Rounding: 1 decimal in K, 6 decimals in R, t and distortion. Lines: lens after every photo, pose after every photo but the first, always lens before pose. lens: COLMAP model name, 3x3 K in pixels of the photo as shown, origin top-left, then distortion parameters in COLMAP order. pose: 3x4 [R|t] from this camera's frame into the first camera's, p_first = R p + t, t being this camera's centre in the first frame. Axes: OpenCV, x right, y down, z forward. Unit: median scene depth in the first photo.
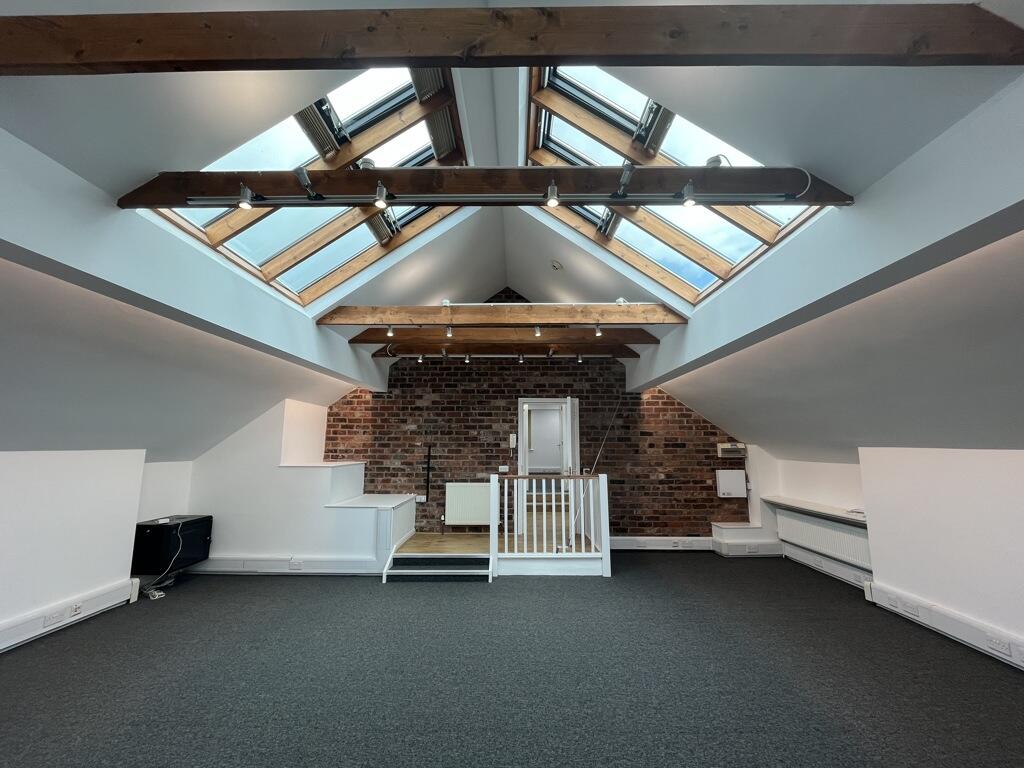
lens RADIAL K [[413.2, 0, 511.4], [0, 413.2, 382.0], [0, 0, 1]] dist [-0.000483, -0.000152]
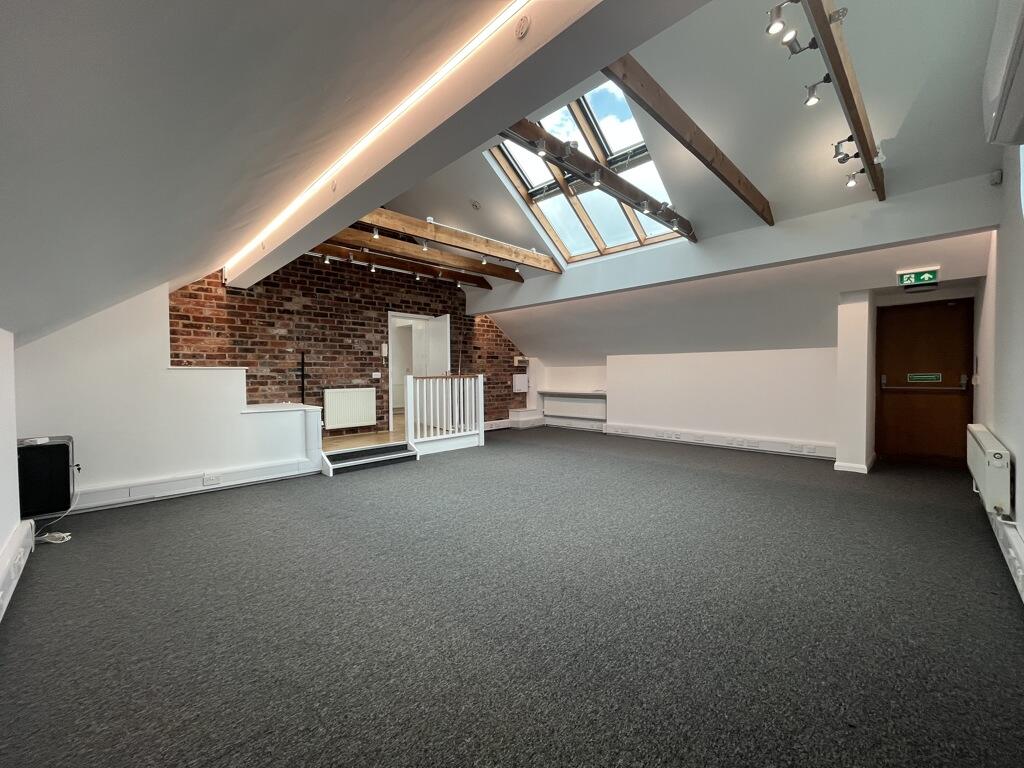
lens RADIAL K [[413.2, 0, 508.6], [0, 413.2, 383.9], [0, 0, 1]] dist [-0.000483, -0.000152]
pose [[0.706427, -0.024953, 0.707346, -0.540282], [-0.099437, 0.985968, 0.134090, 0.051193], [-0.700766, -0.165061, 0.694033, -0.005283]]
